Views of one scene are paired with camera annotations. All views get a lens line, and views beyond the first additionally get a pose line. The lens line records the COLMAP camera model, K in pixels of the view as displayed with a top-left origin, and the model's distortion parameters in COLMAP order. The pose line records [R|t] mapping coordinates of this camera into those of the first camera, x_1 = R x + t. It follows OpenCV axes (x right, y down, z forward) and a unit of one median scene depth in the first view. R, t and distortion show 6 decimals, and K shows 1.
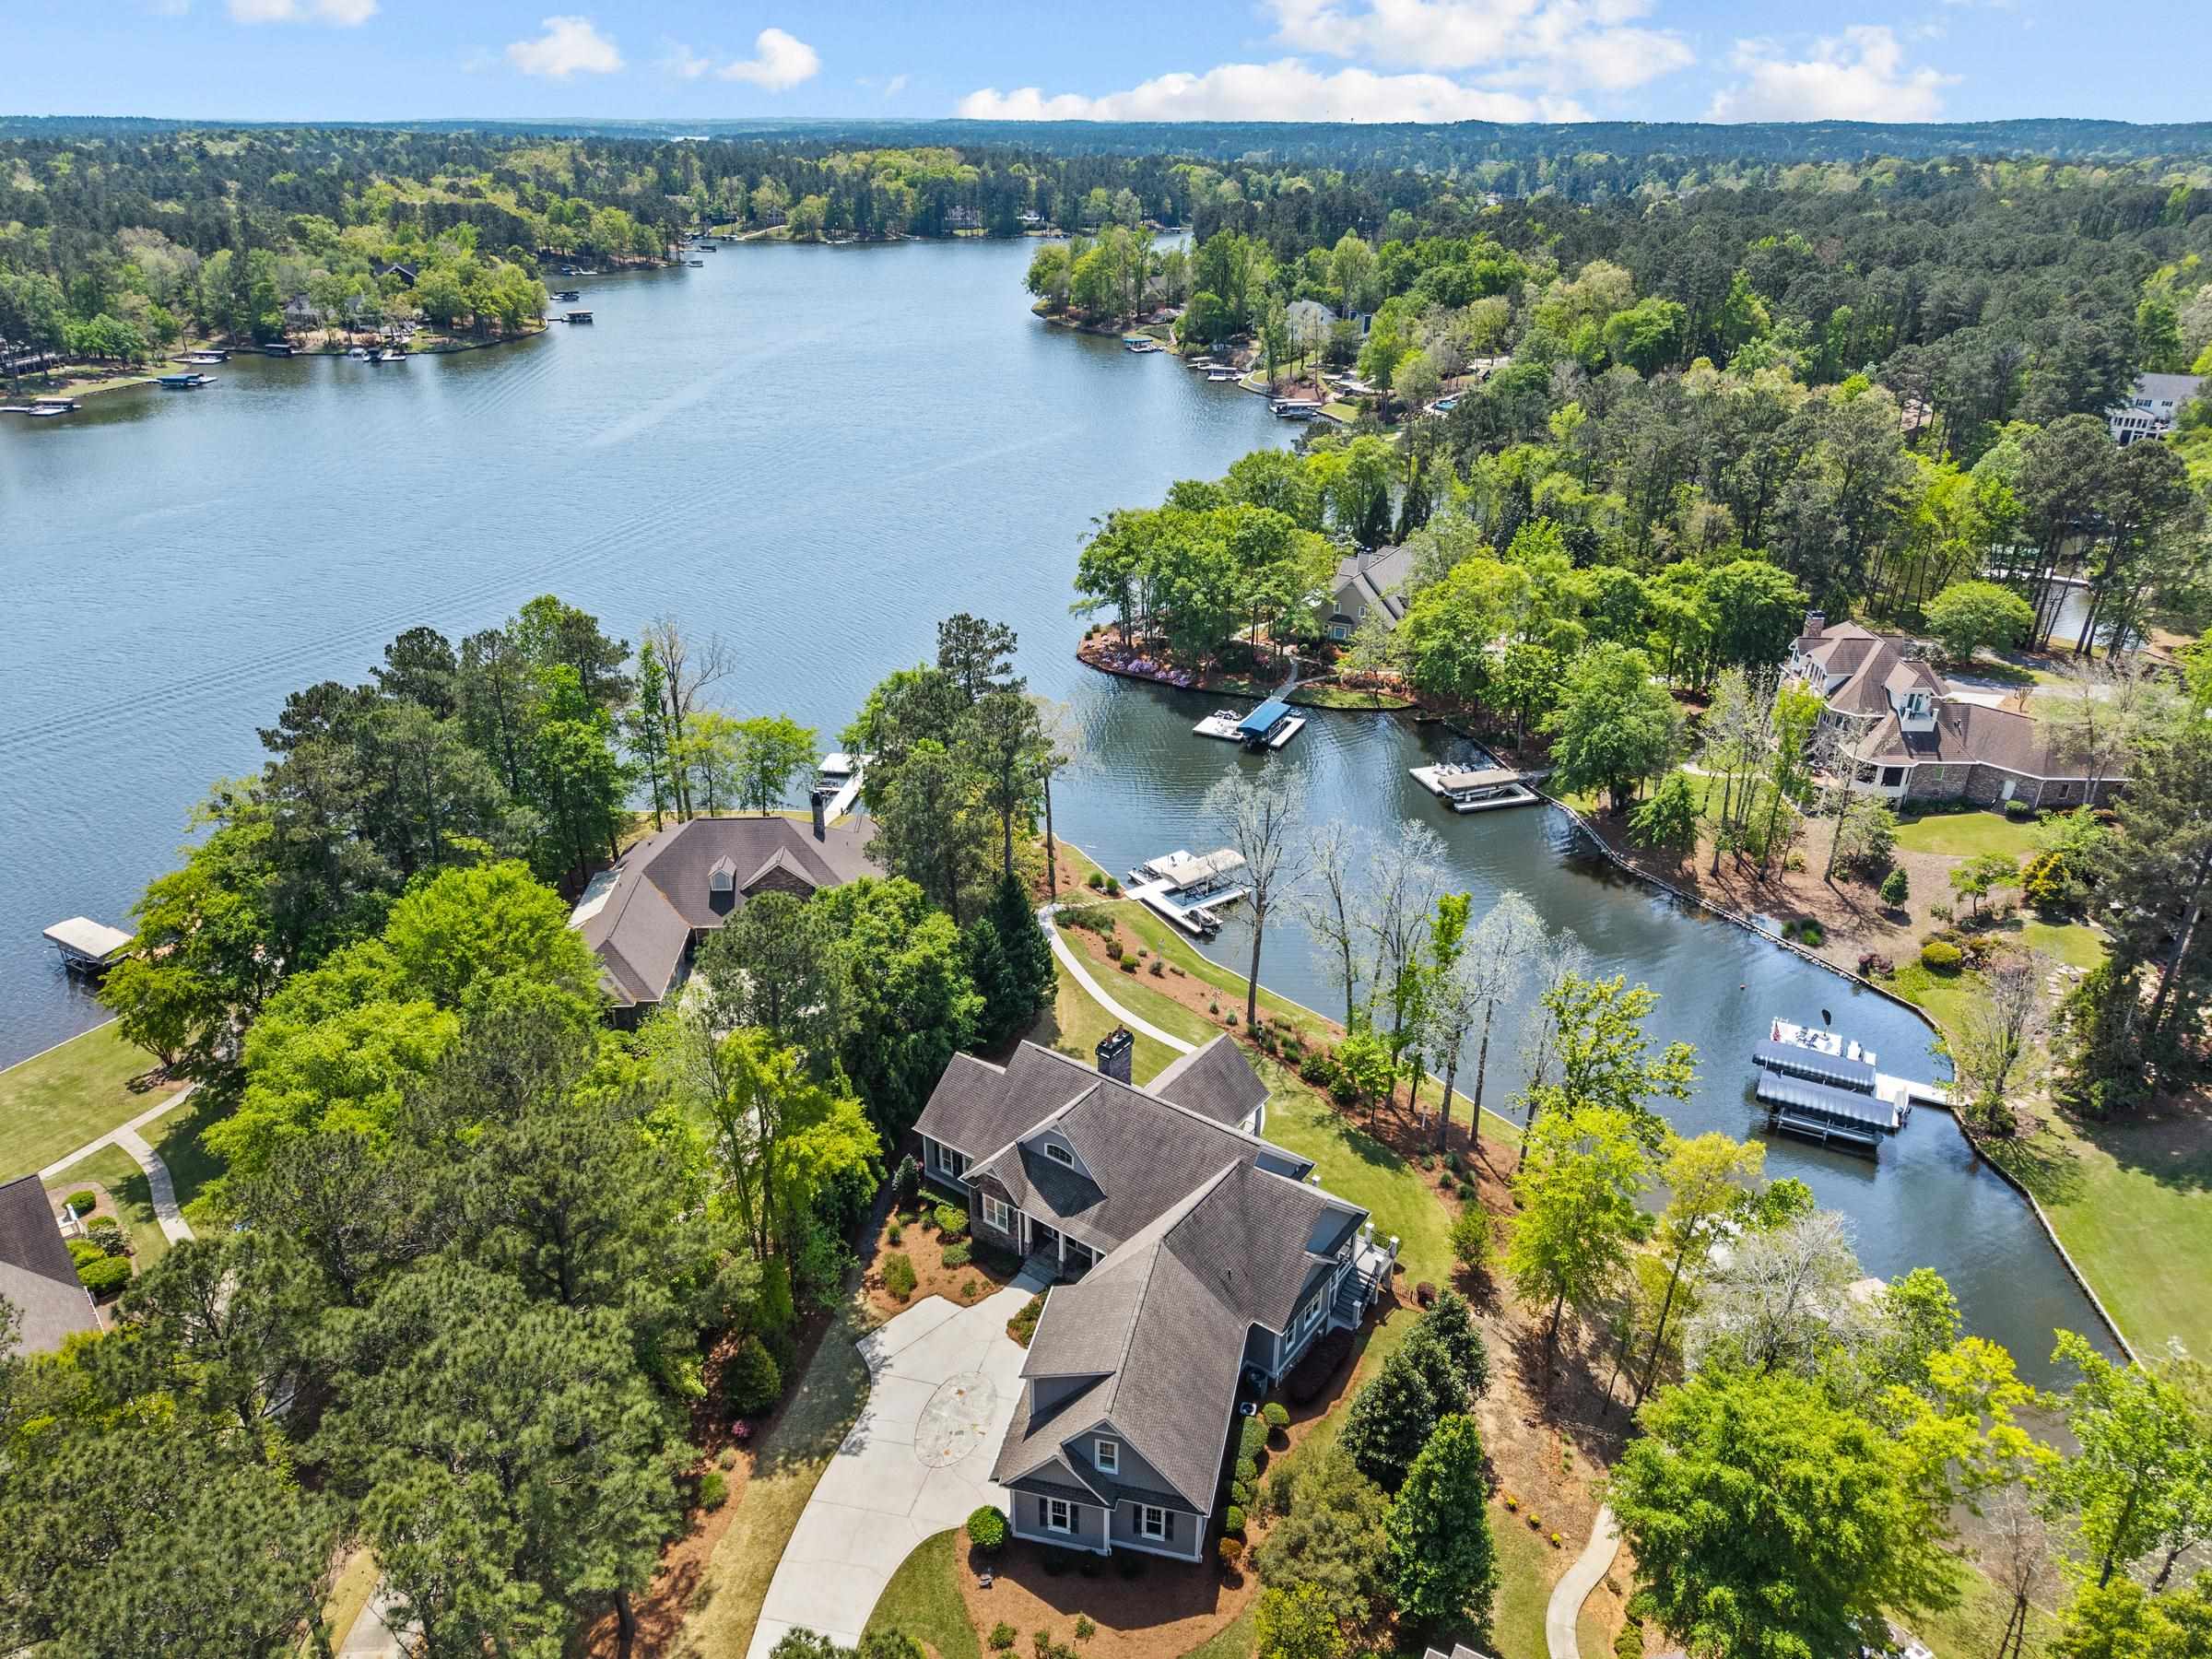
lens RADIAL K [[1478.1, 0, 1102.1], [0, 1478.1, 821.1], [0, 0, 1]] dist [0.028421, -0.026205]
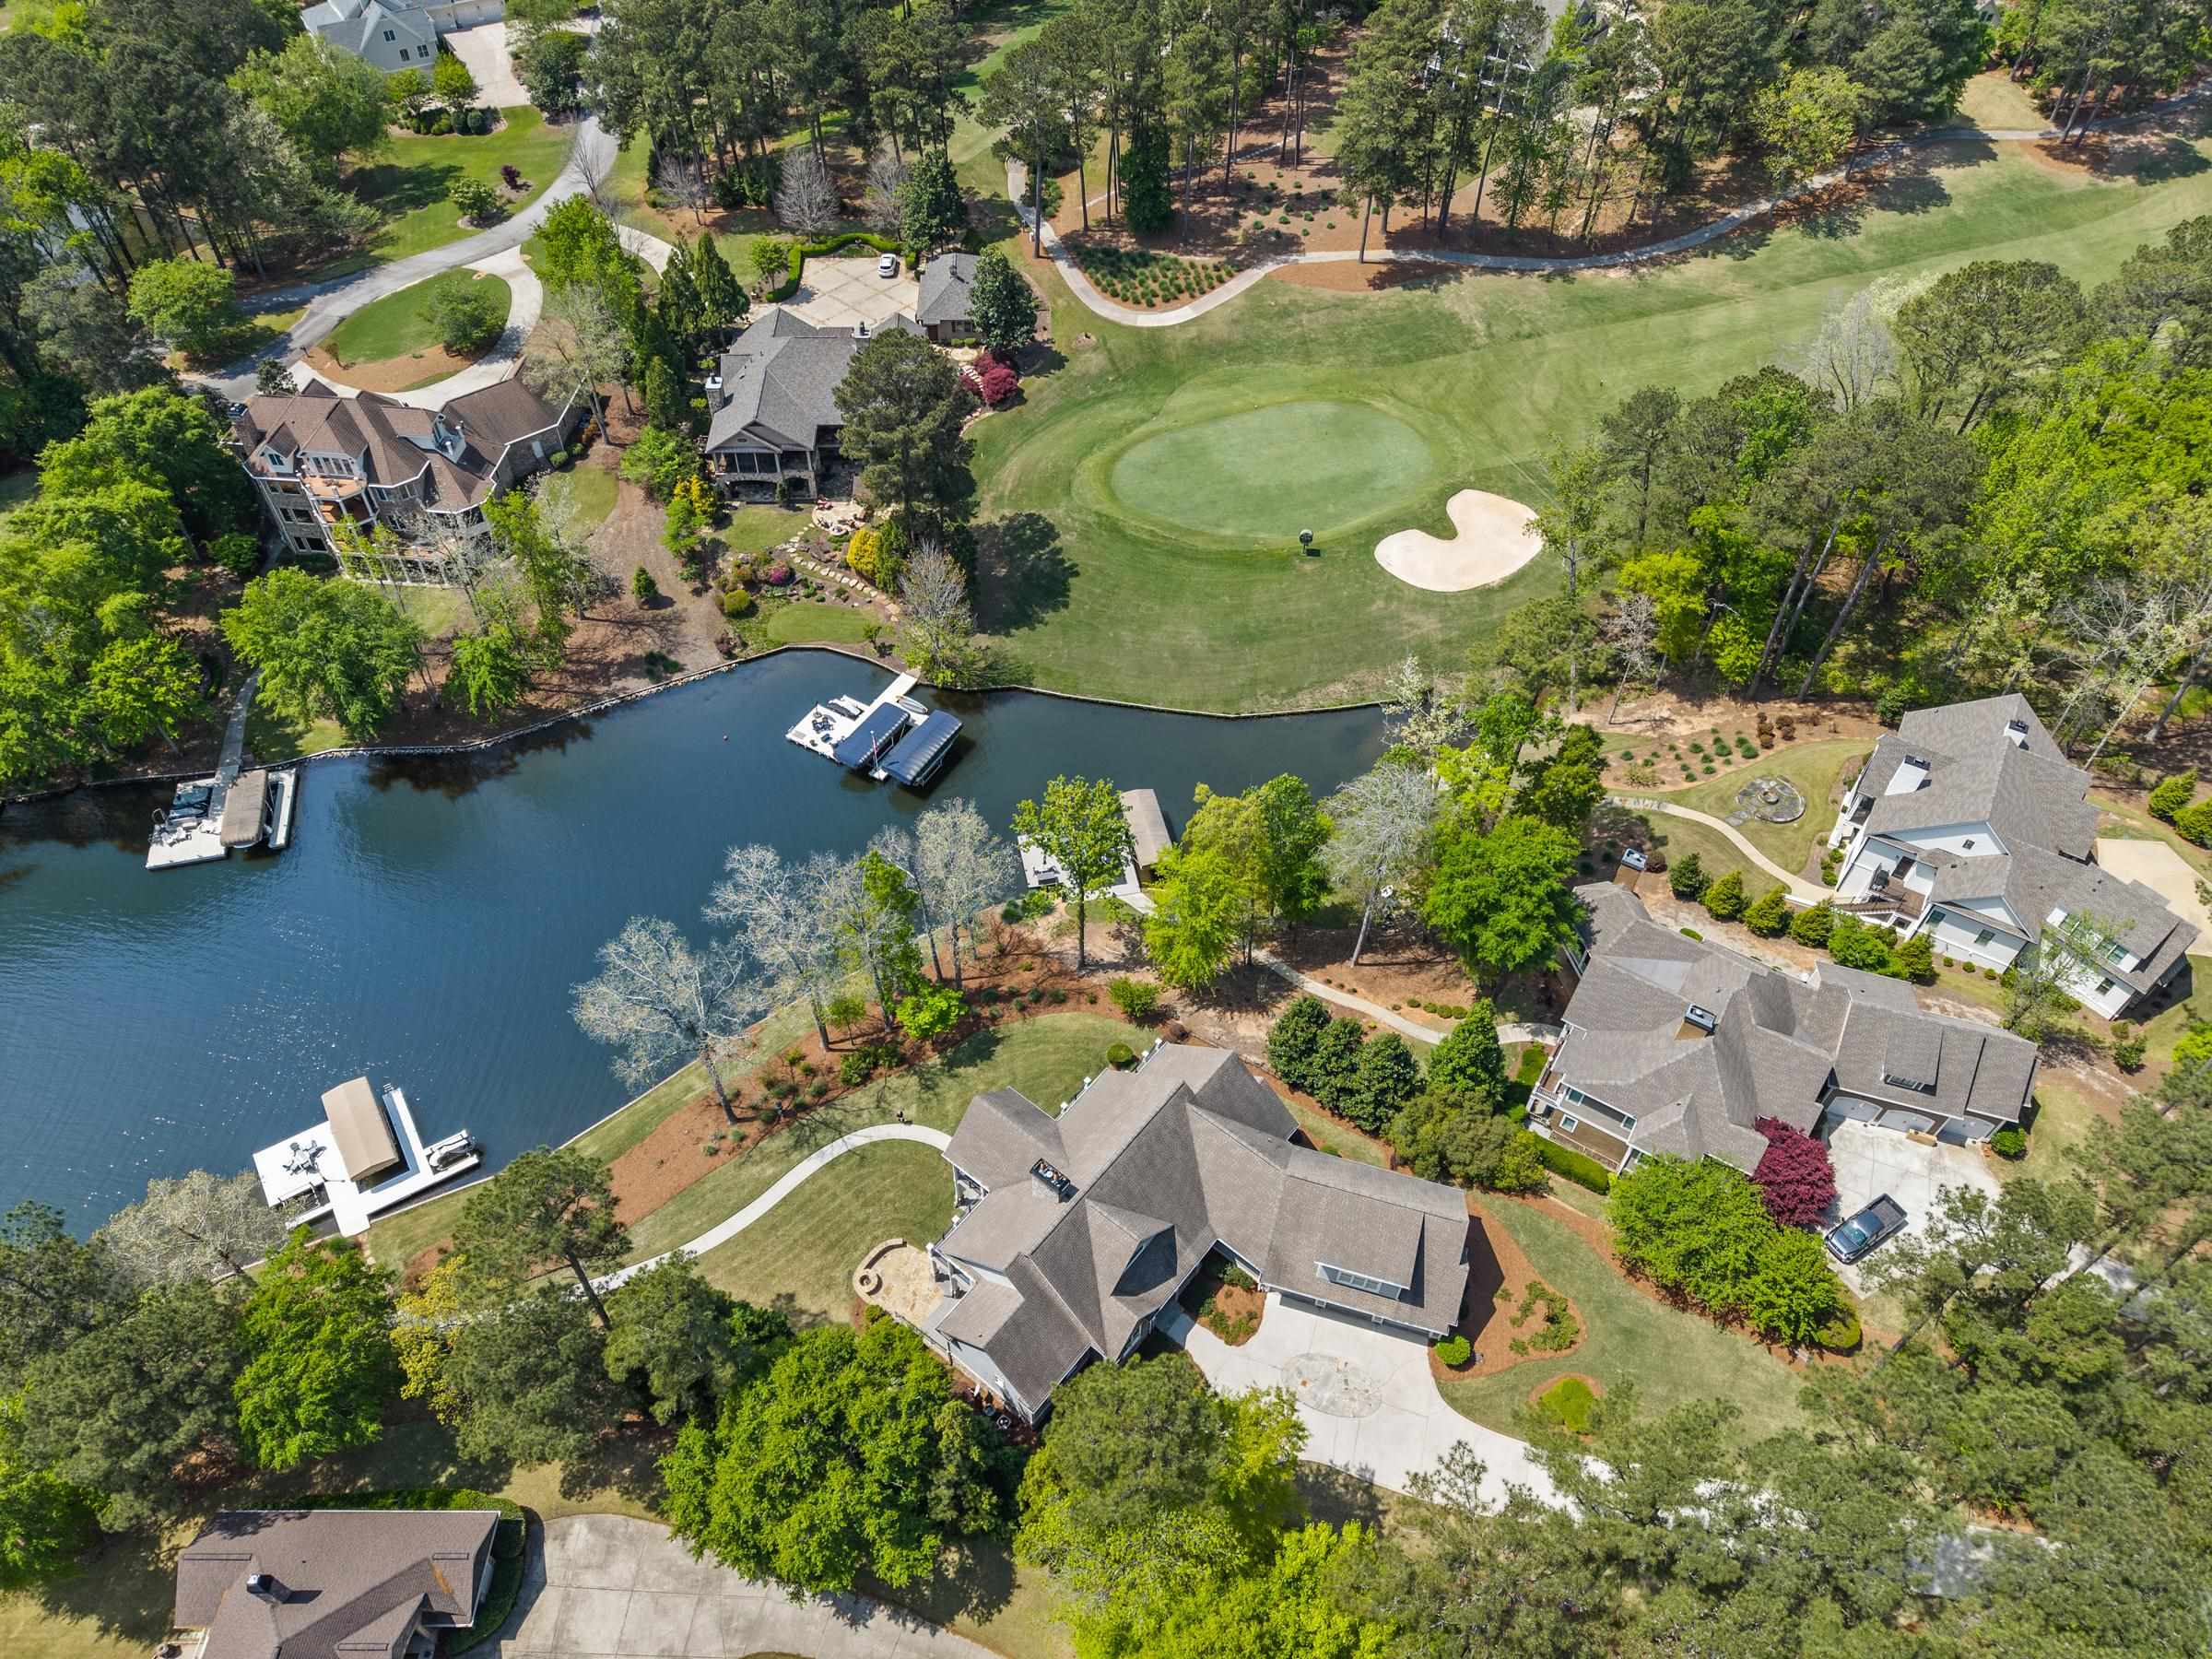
lens RADIAL K [[1478.1, 0, 1096.9], [0, 1478.1, 849.2], [0, 0, 1]] dist [0.028421, -0.026205]
pose [[0.052334, -0.755885, 0.652609, -0.523029], [0.413007, 0.611379, 0.675012, -0.717003], [-0.909223, 0.234206, 0.344182, 0.573928]]
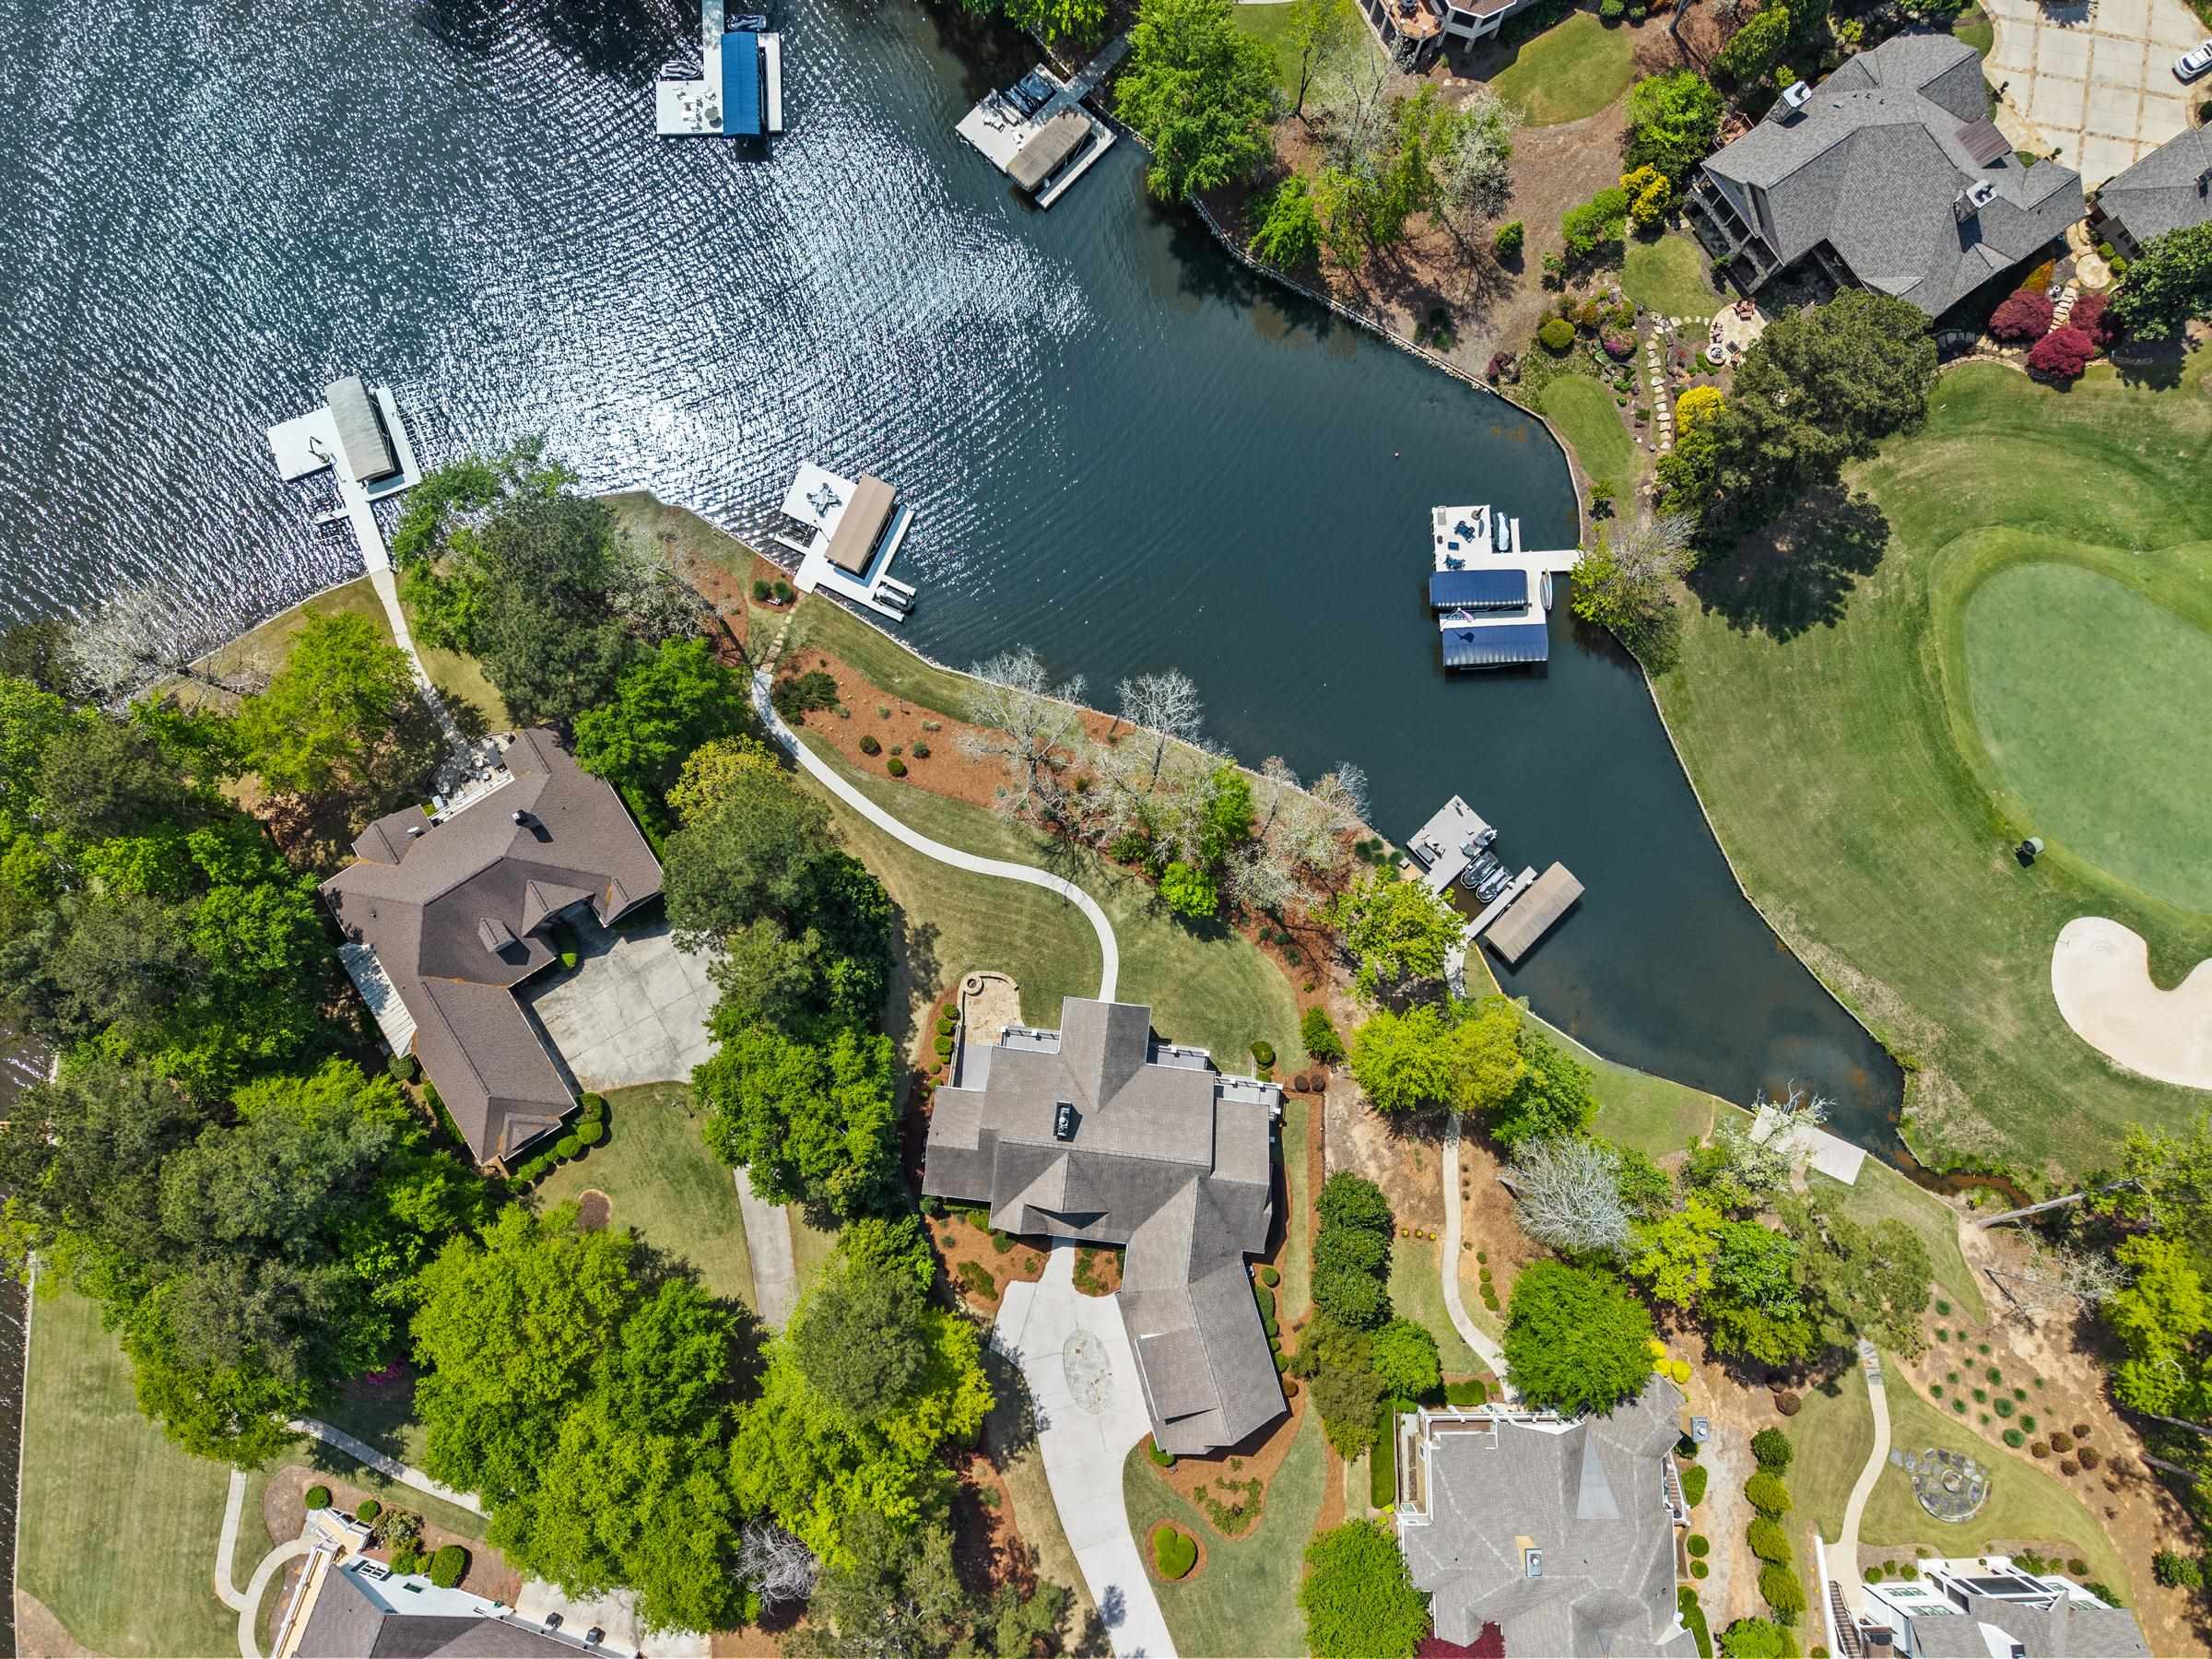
lens RADIAL K [[1478.1, 0, 1105.7], [0, 1478.1, 810.5], [0, 0, 1]] dist [0.028421, -0.026205]
pose [[0.870356, -0.487972, 0.066065, 0.090729], [0.199989, 0.472884, 0.858129, -1.072614], [-0.449984, -0.733665, 0.509166, 0.565358]]
